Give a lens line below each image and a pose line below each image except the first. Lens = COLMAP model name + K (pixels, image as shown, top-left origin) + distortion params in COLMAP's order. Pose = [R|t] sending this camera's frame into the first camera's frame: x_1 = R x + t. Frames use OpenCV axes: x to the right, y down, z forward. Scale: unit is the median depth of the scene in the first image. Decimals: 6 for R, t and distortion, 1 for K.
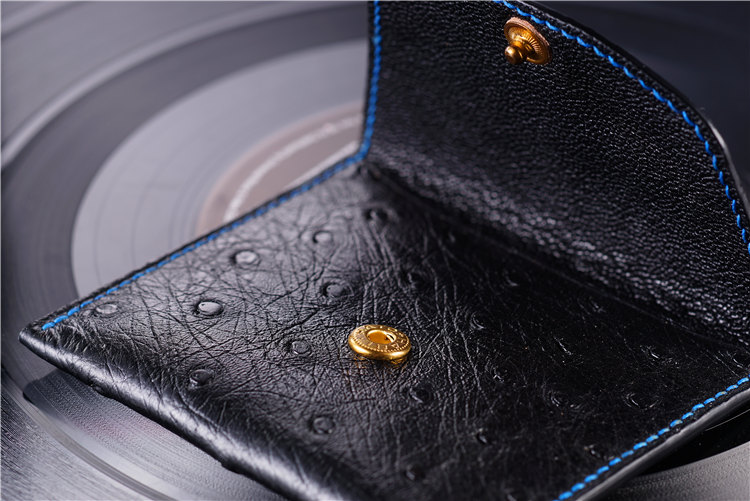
lens RADIAL K [[3280.9, 0, 373.4], [0, 3280.9, 254.7], [0, 0, 1]] dist [0.137171, 0.000000]
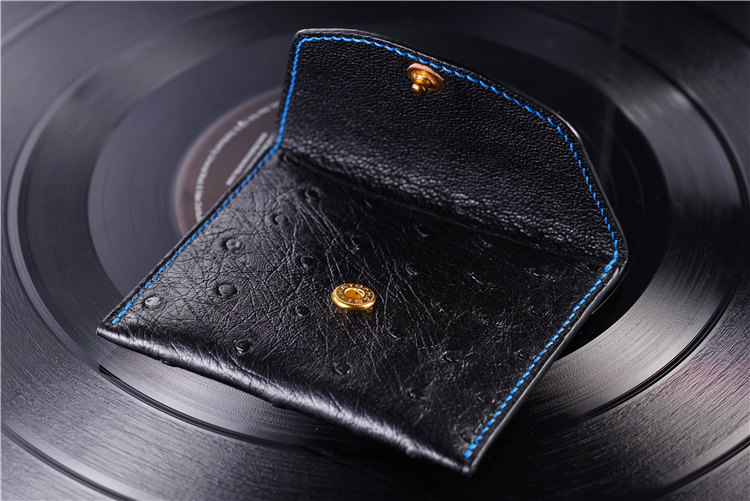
lens RADIAL K [[3280.9, 0, 375.4], [0, 3280.9, 247.5], [0, 0, 1]] dist [0.137171, 0.000000]
pose [[0.966955, -0.164678, 0.194626, -0.262355], [0.137413, 0.979663, 0.146209, -0.201769], [-0.214746, -0.114633, 0.969919, -0.395414]]
